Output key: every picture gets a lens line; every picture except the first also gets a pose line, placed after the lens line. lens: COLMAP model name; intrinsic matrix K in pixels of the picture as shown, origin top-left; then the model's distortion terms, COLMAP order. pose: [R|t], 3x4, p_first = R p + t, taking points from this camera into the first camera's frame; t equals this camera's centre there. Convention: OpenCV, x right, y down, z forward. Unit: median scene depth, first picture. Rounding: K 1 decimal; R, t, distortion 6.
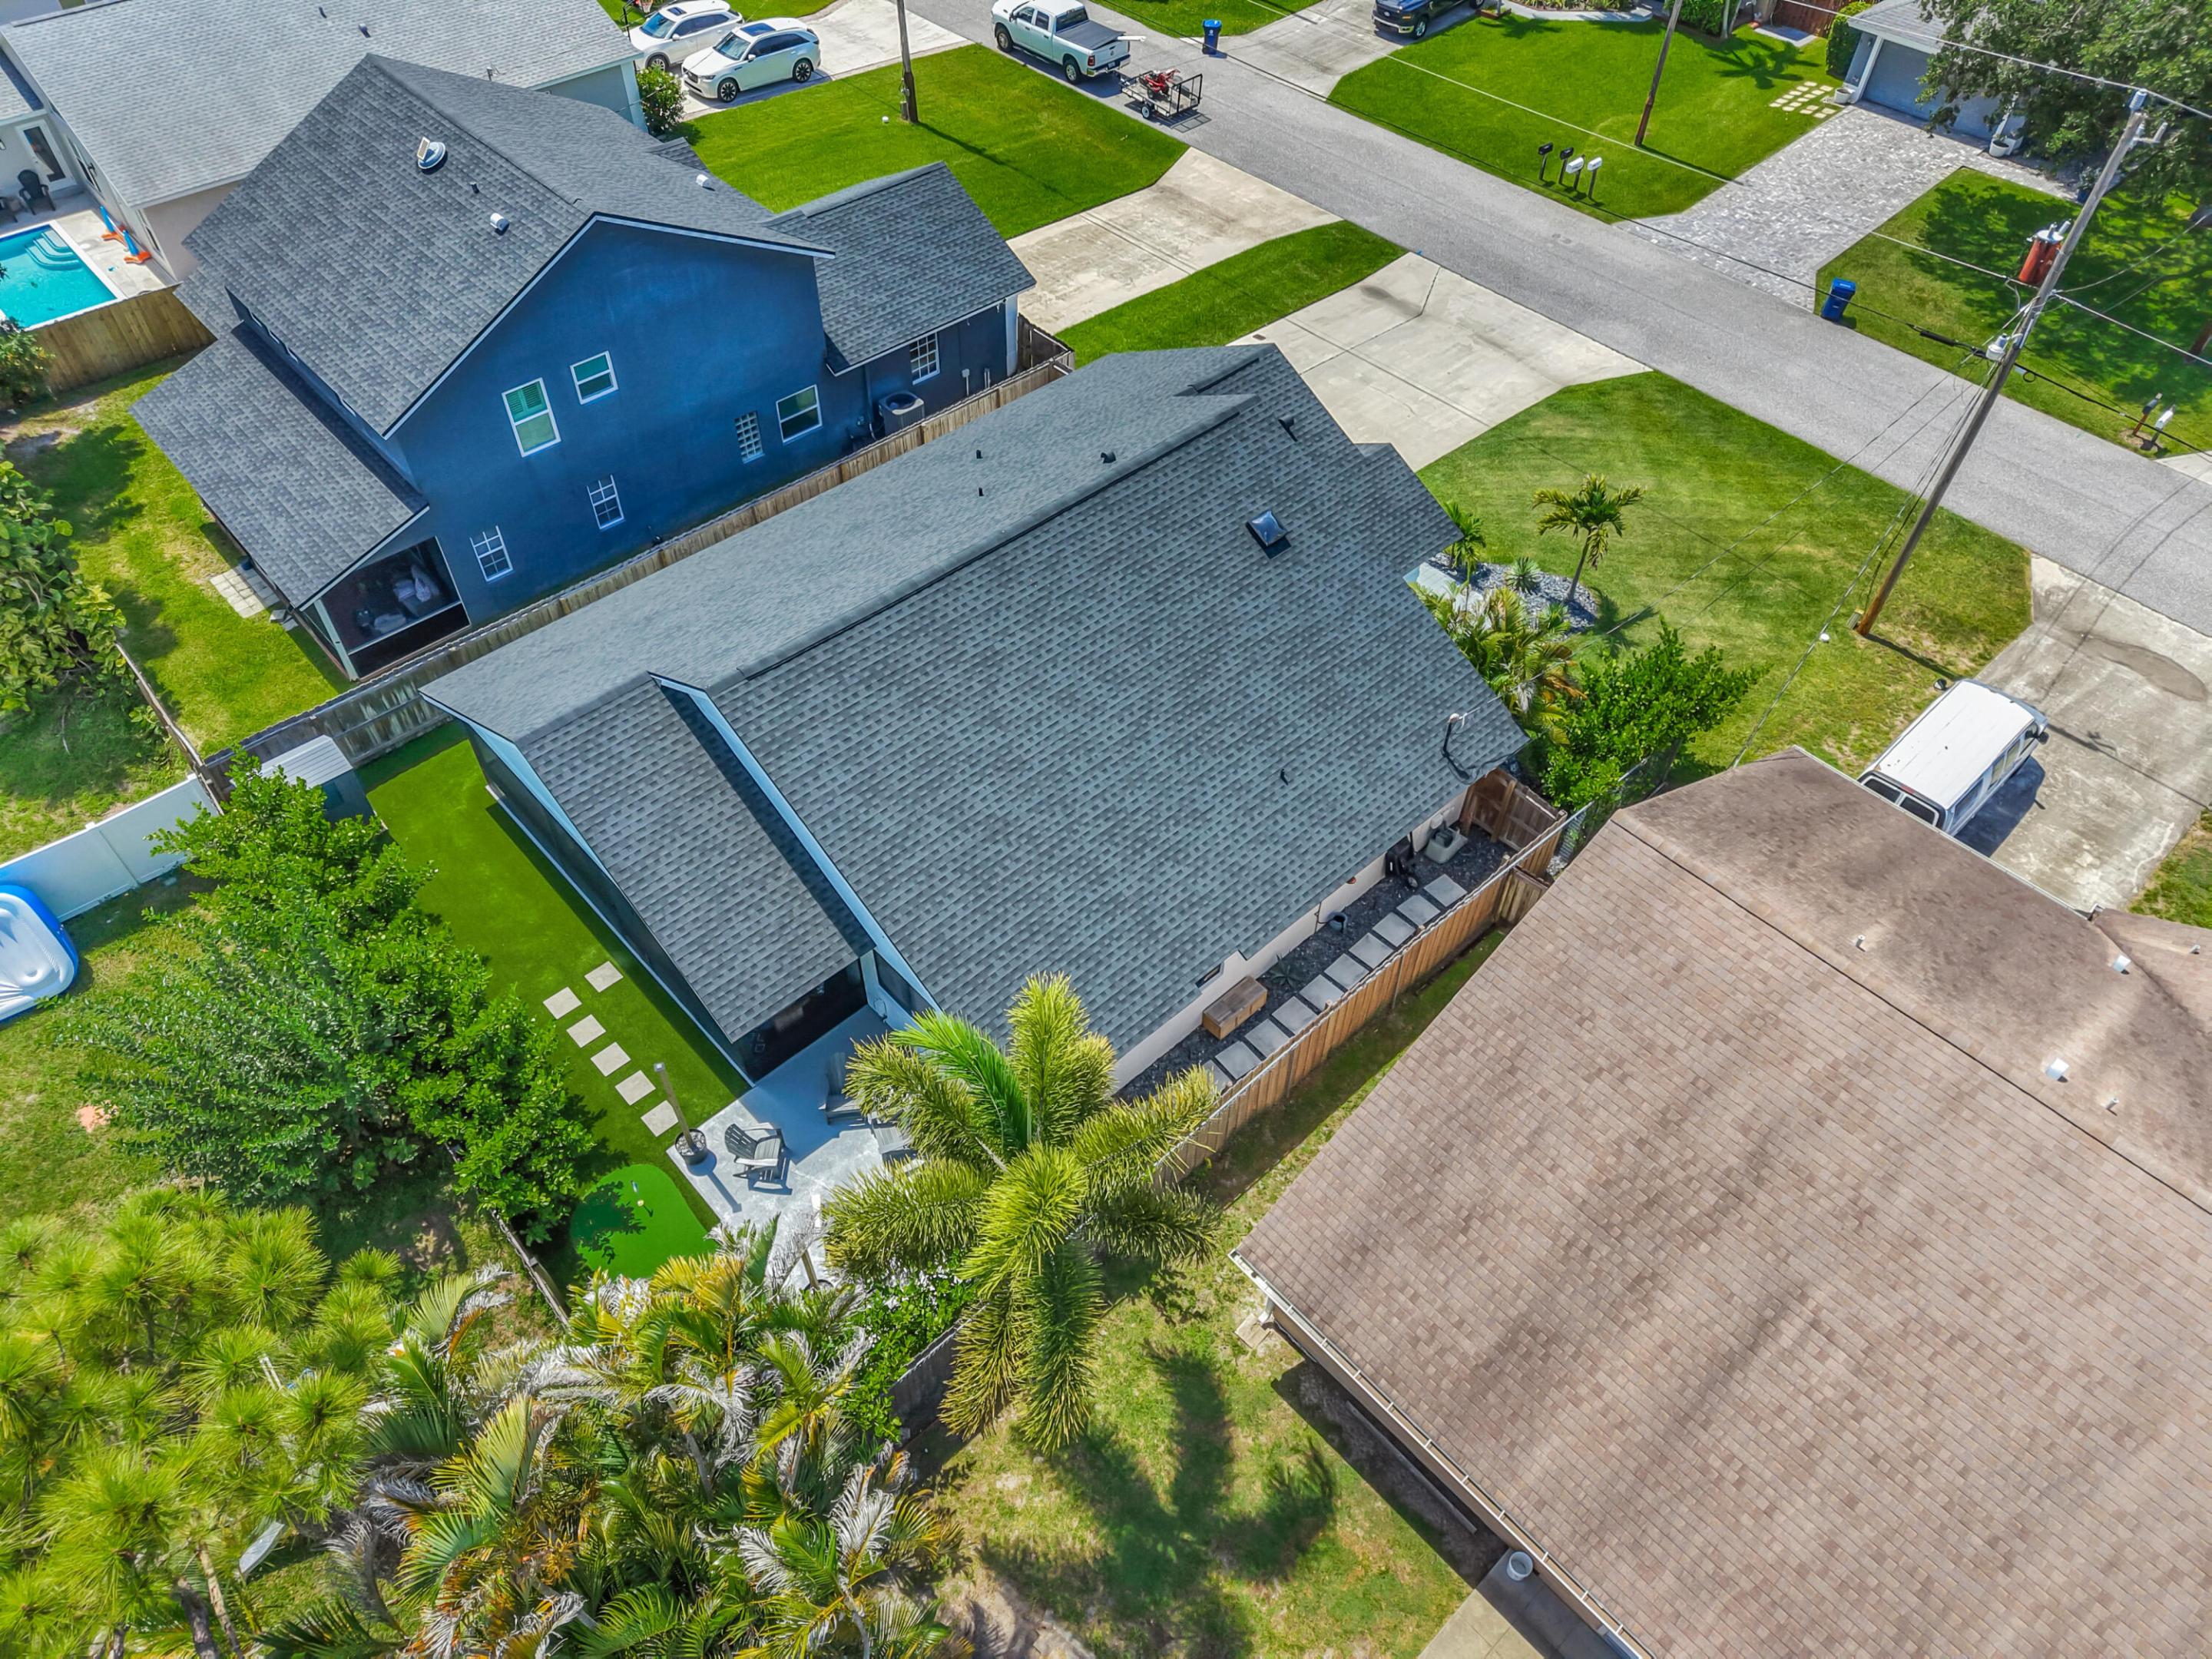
lens RADIAL K [[1486.7, 0, 1102.0], [0, 1486.7, 825.9], [0, 0, 1]] dist [0.013580, -0.007112]
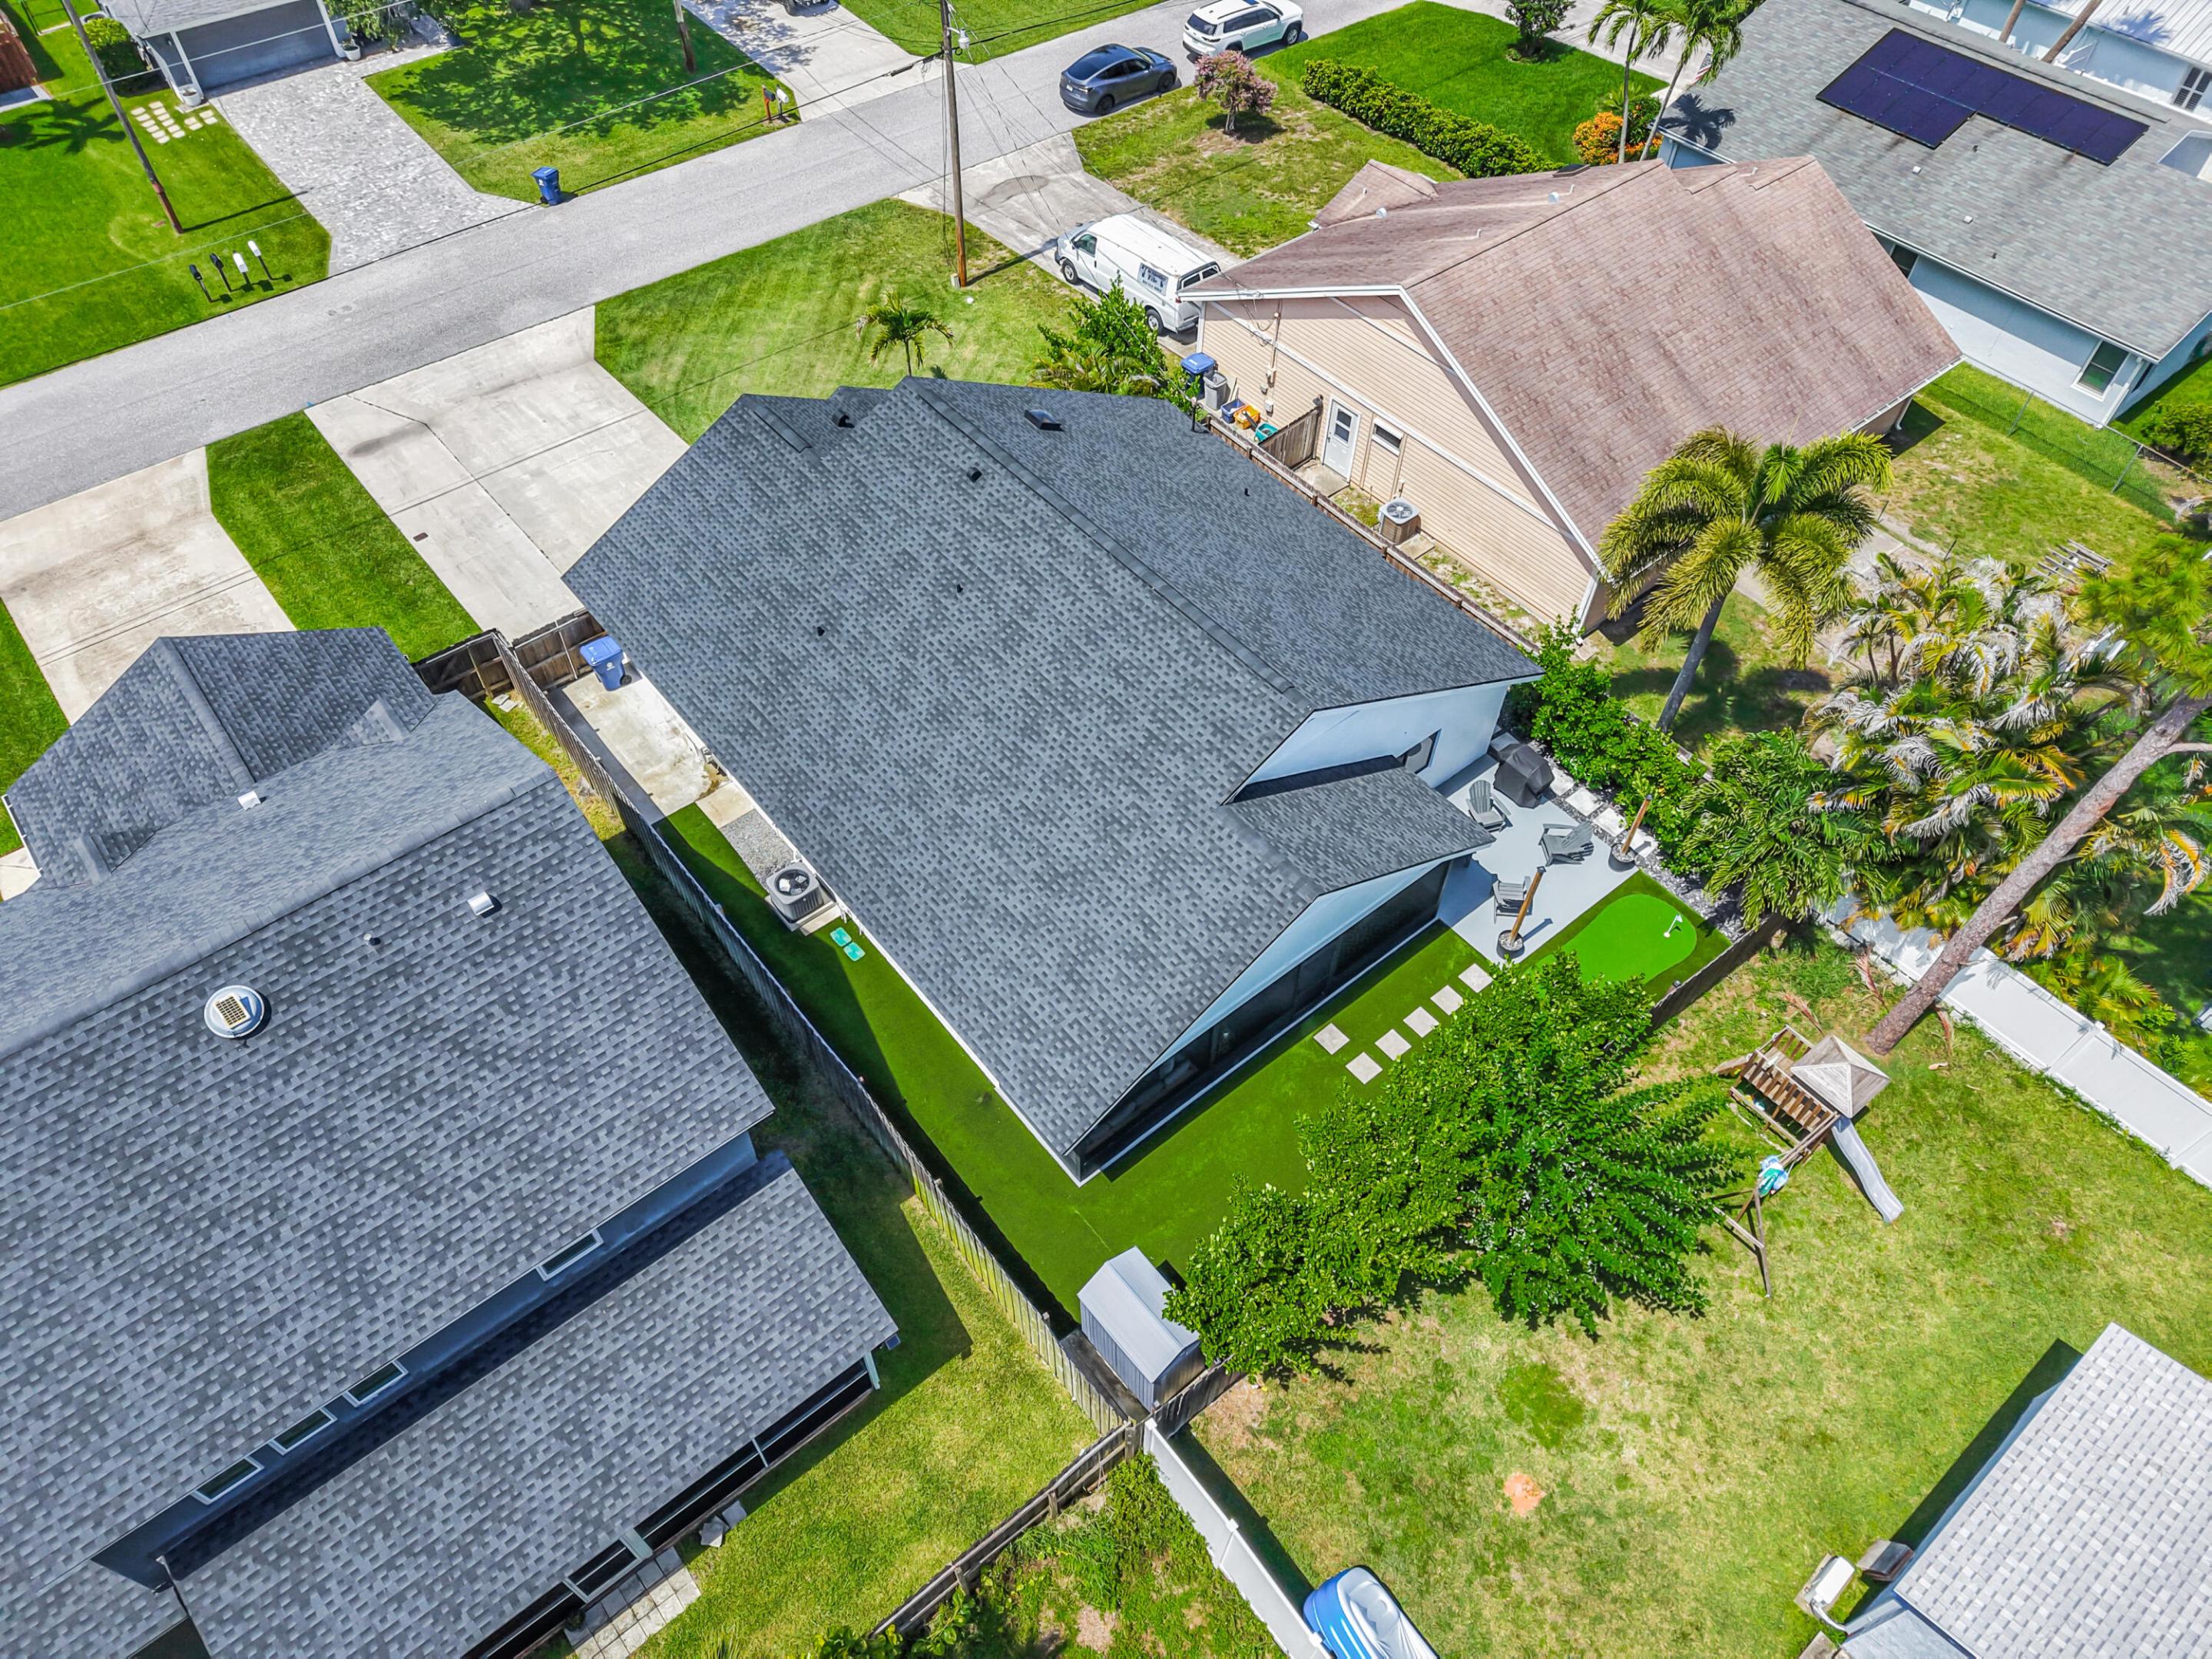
lens RADIAL K [[1486.7, 0, 1102.0], [0, 1486.7, 825.9], [0, 0, 1]] dist [0.013580, -0.007112]
pose [[0.060390, -0.780756, 0.621910, -0.643607], [0.739225, 0.453652, 0.497741, -0.448502], [-0.670745, 0.429673, 0.604551, 0.293351]]
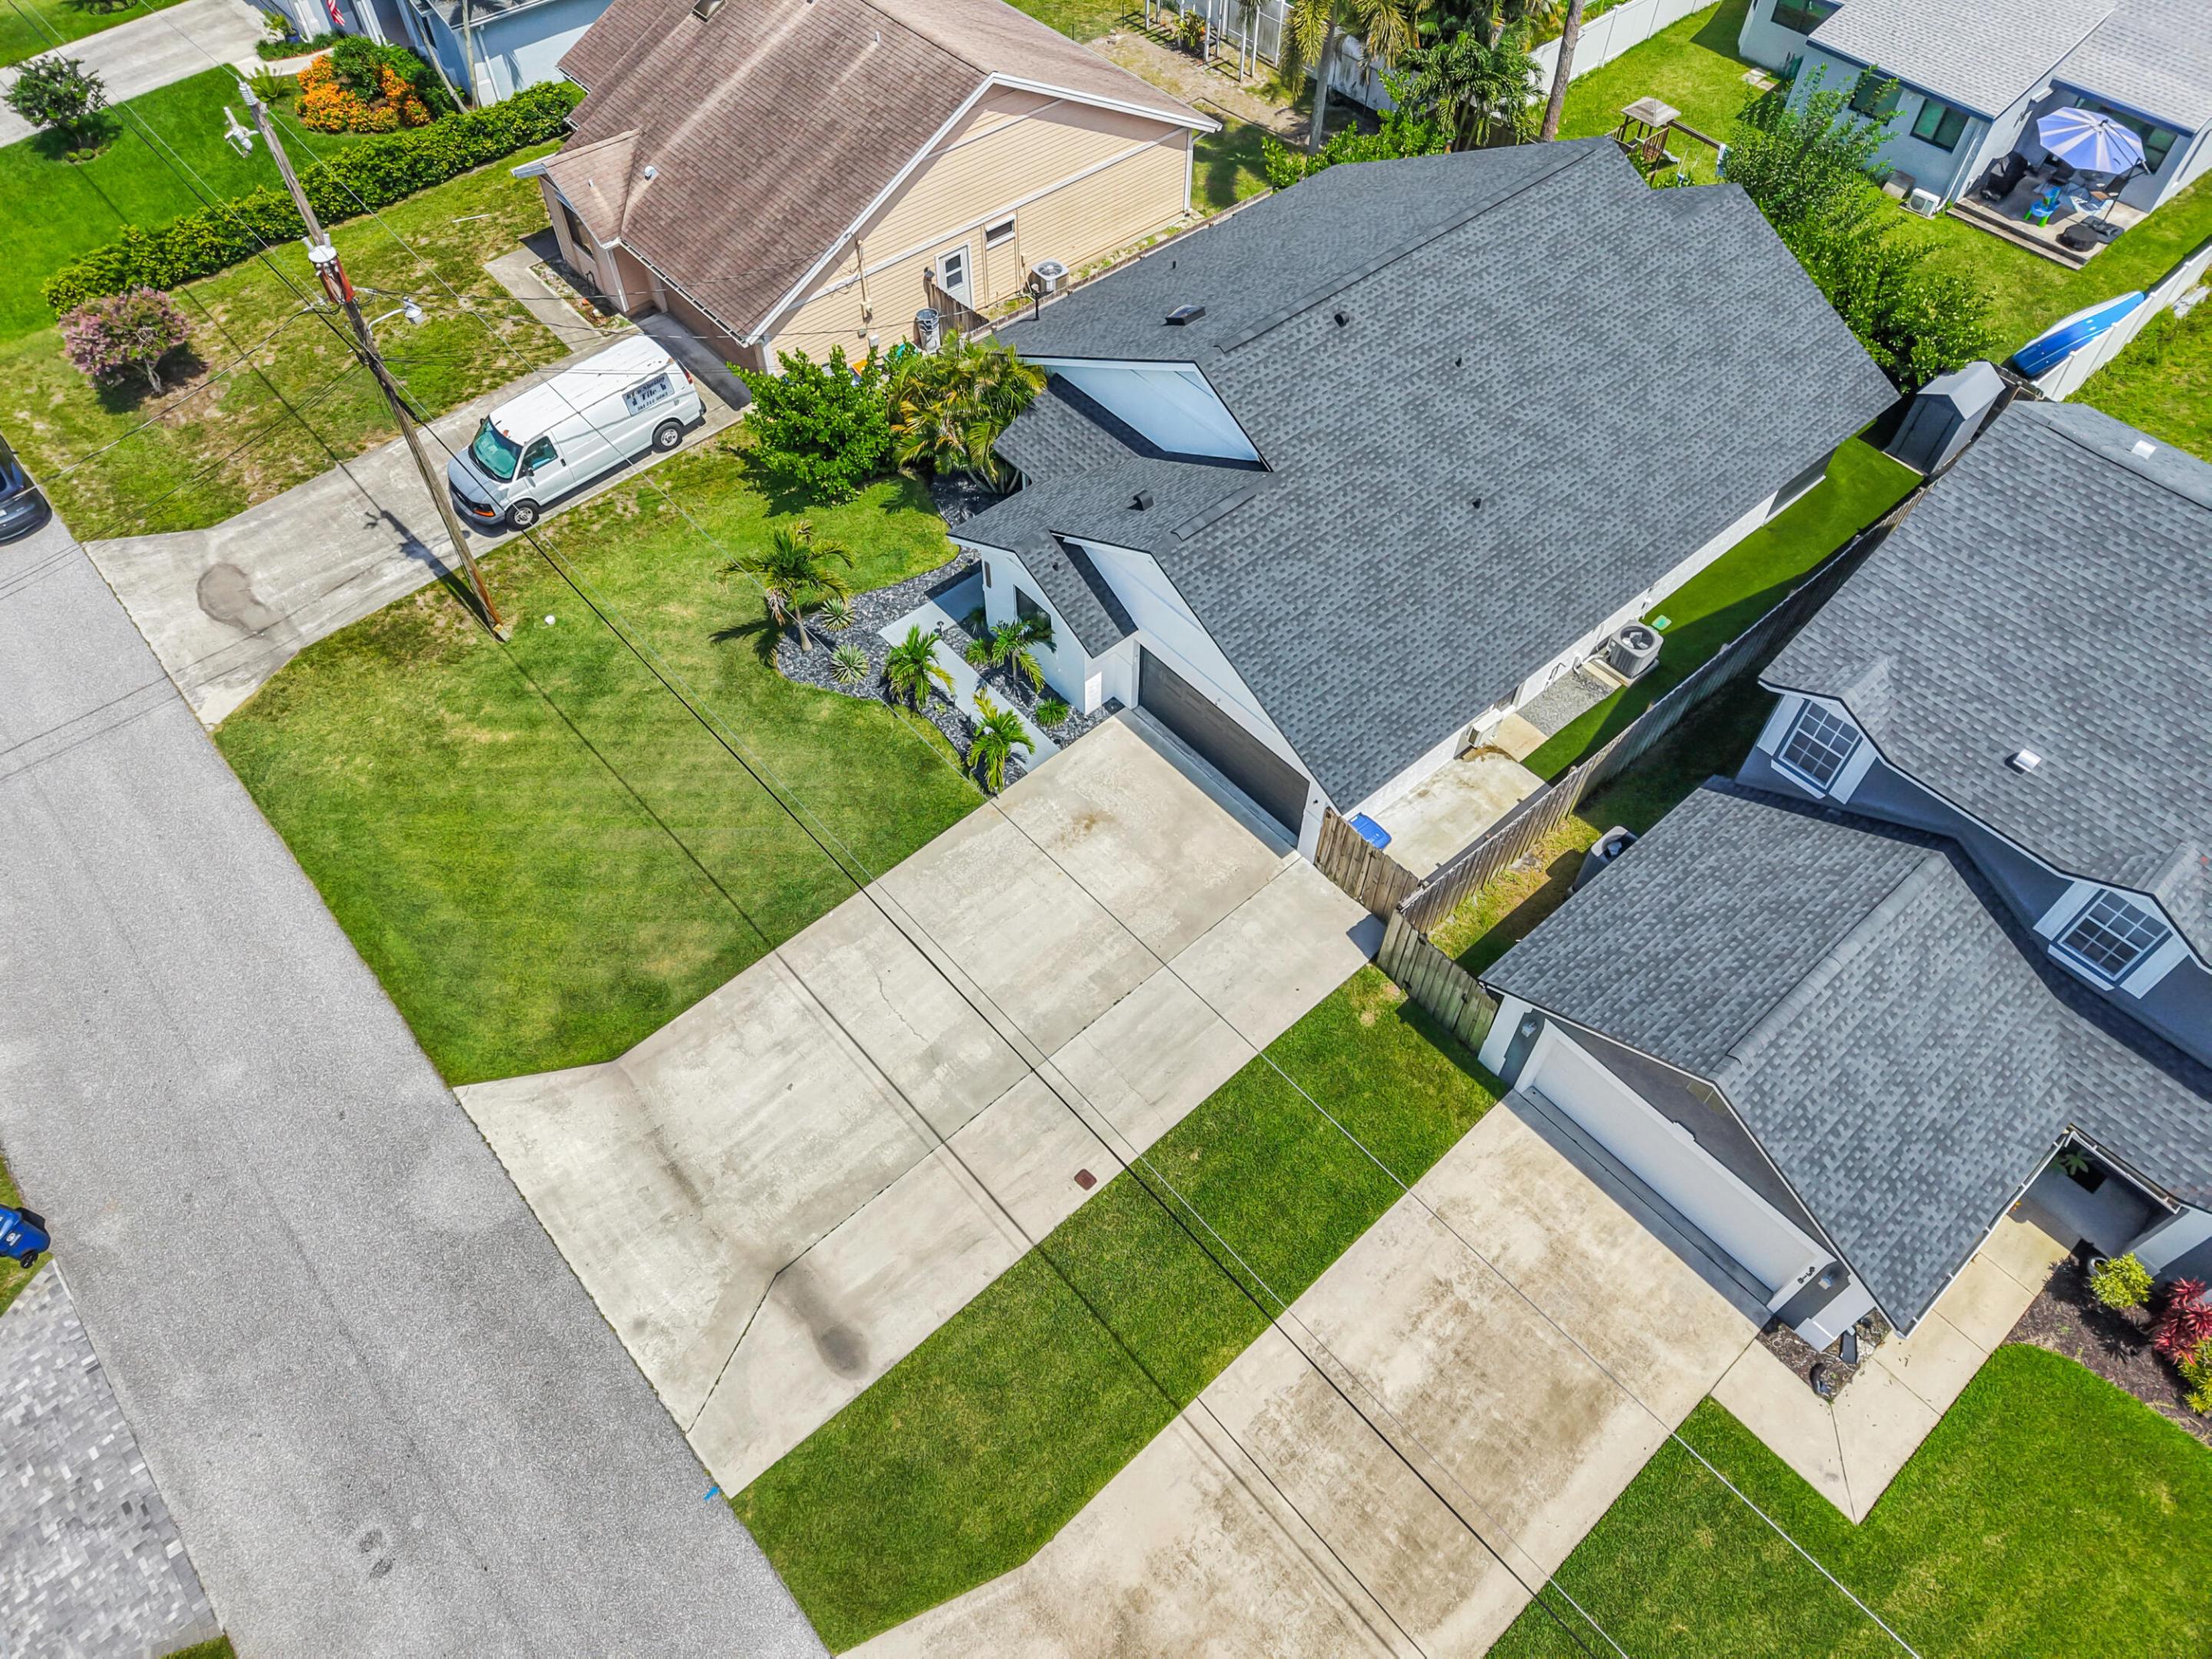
lens RADIAL K [[1476.1, 0, 1106.0], [0, 1476.1, 829.5], [0, 0, 1]] dist [0.004701, 0.003515]
pose [[-0.999458, -0.032692, -0.003896, 0.119019], [0.002649, -0.197794, 0.980240, -0.989280], [-0.032817, 0.979698, 0.197773, 0.857477]]
